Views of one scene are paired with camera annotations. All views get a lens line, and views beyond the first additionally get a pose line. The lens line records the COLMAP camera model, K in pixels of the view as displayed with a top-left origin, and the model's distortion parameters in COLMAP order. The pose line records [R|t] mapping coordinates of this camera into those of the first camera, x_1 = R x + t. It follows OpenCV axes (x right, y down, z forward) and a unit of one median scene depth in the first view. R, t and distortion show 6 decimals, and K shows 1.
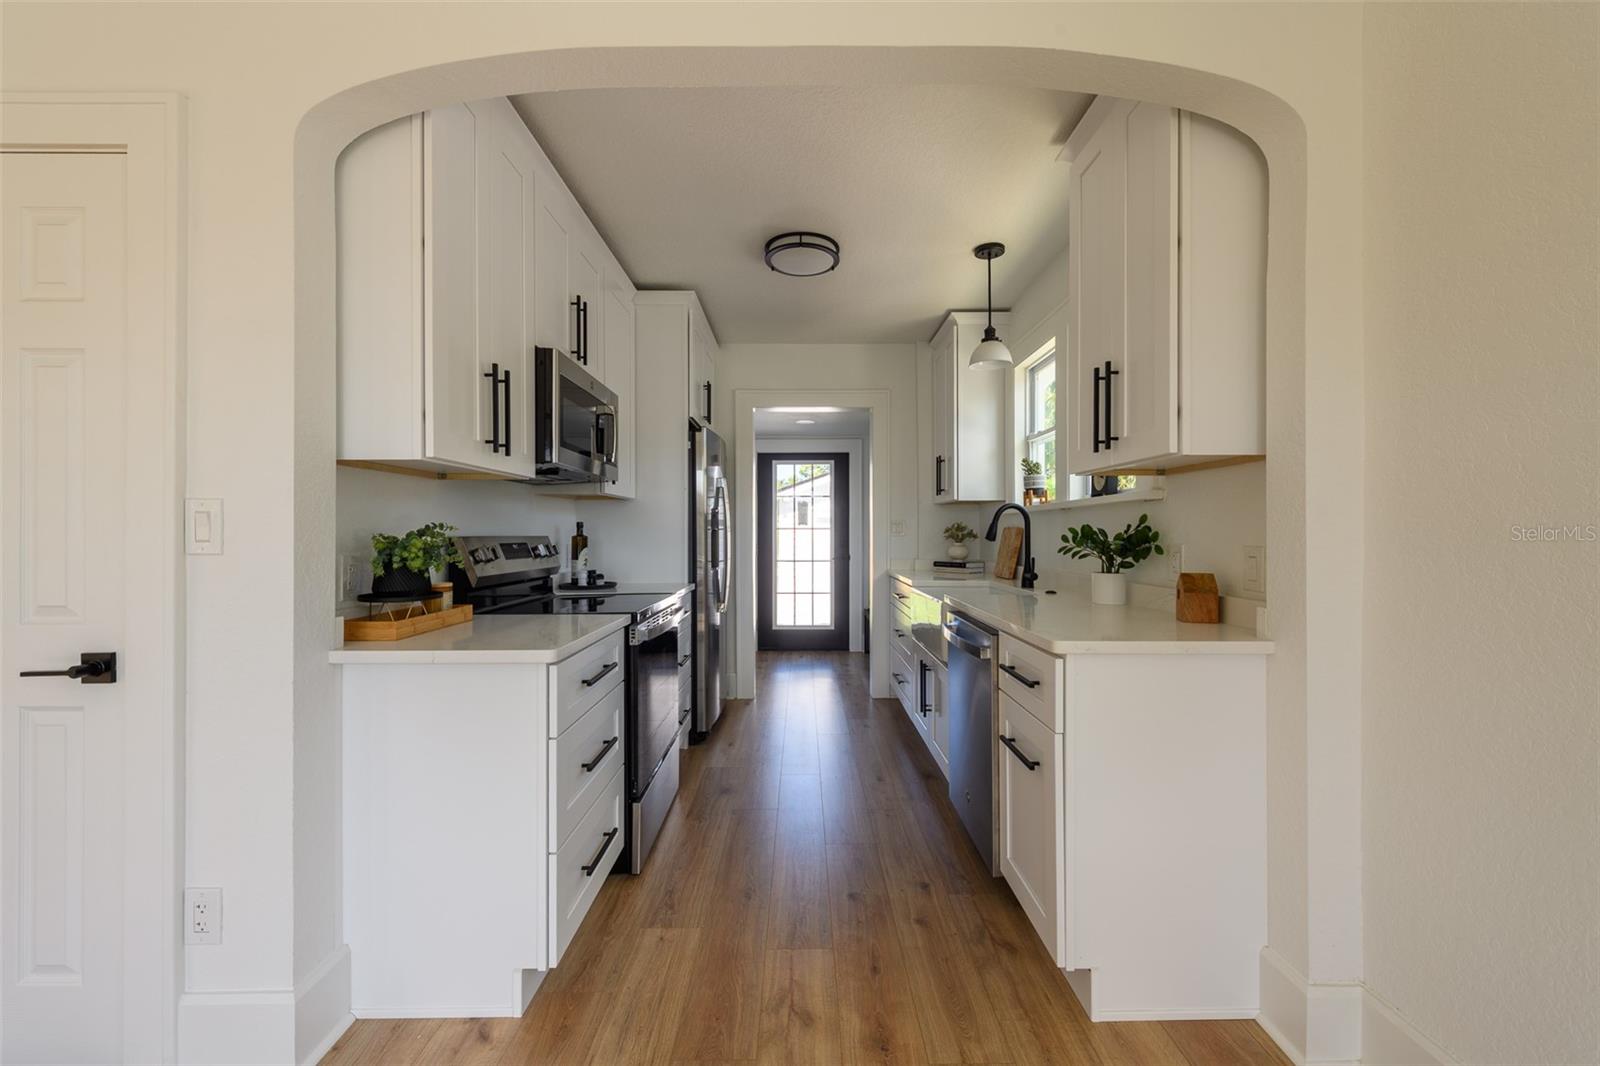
lens RADIAL K [[630.2, 0, 802.5], [0, 630.2, 530.5], [0, 0, 1]] dist [0.001848, -0.000141]
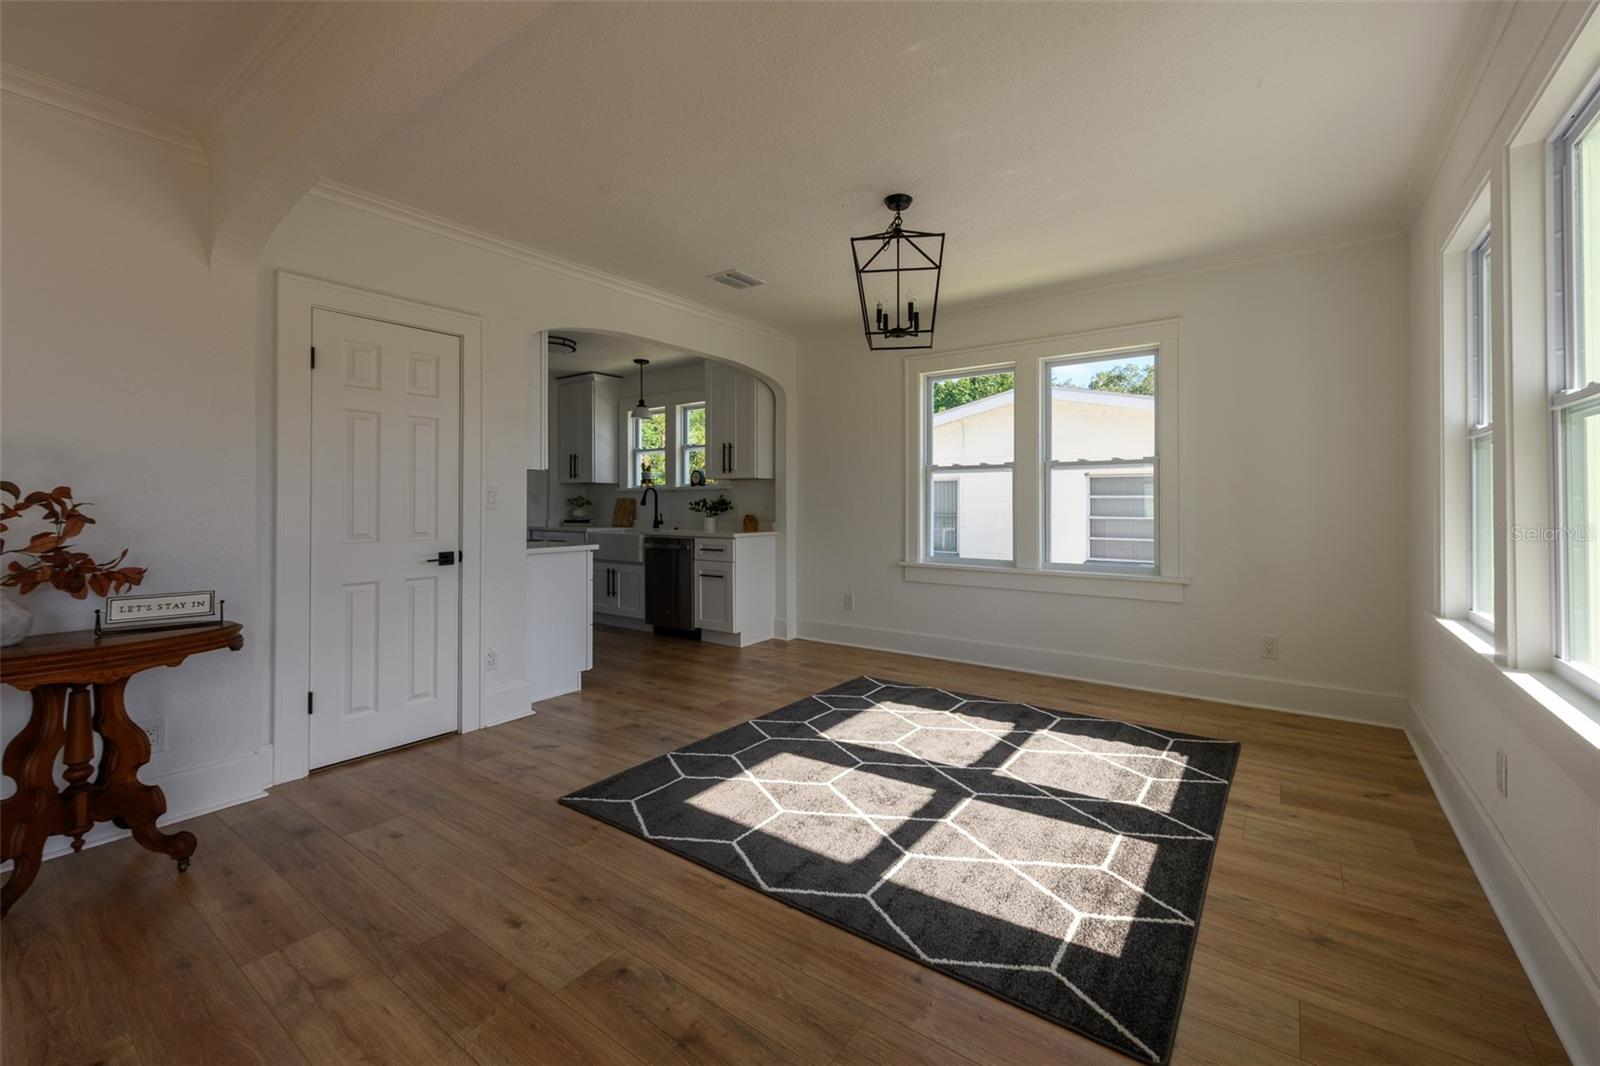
lens RADIAL K [[641.7, 0, 855.4], [0, 641.7, 503.3], [0, 0, 1]] dist [0.012005, 0.000009]
pose [[0.553355, 0.000600, 0.832945, -1.041641], [-0.003503, 0.999993, 0.001607, 0.003776], [-0.832938, -0.003807, 0.553353, -0.709374]]
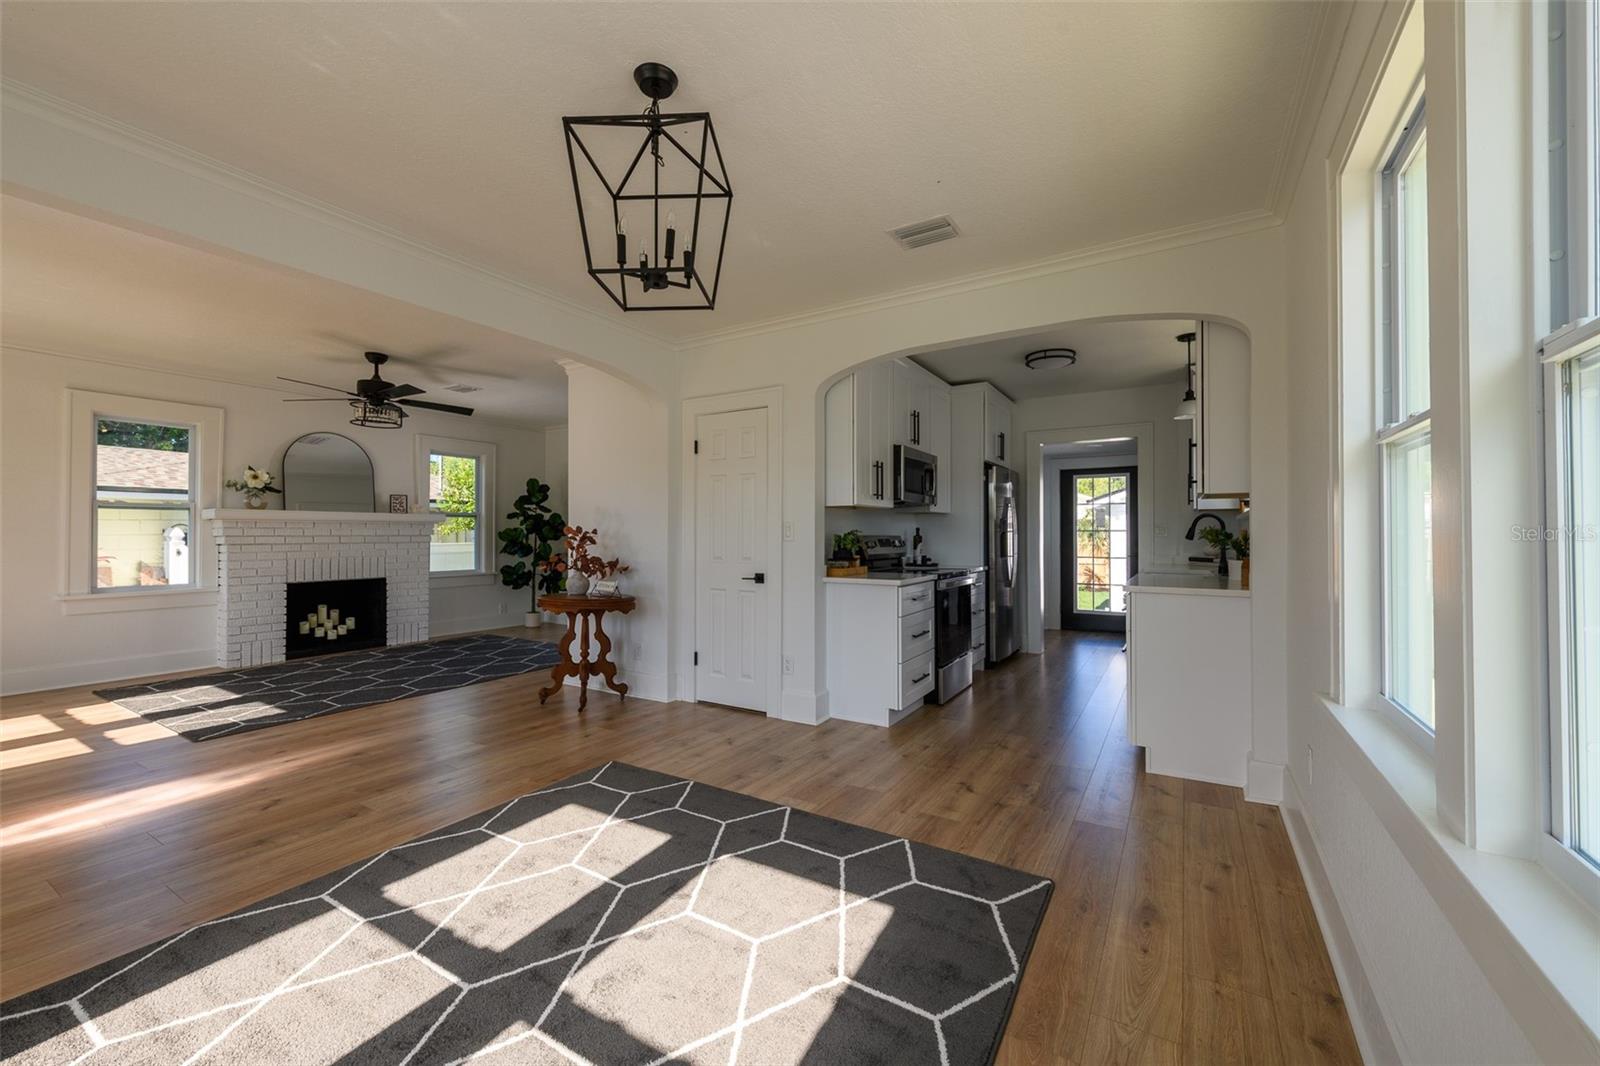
lens RADIAL K [[630.2, 0, 802.5], [0, 630.2, 530.5], [0, 0, 1]] dist [0.001848, -0.000141]
pose [[0.854851, -0.002559, -0.518867, 0.290492], [0.000939, 0.999994, -0.003386, -0.000441], [0.518872, 0.002407, 0.854848, -0.681586]]
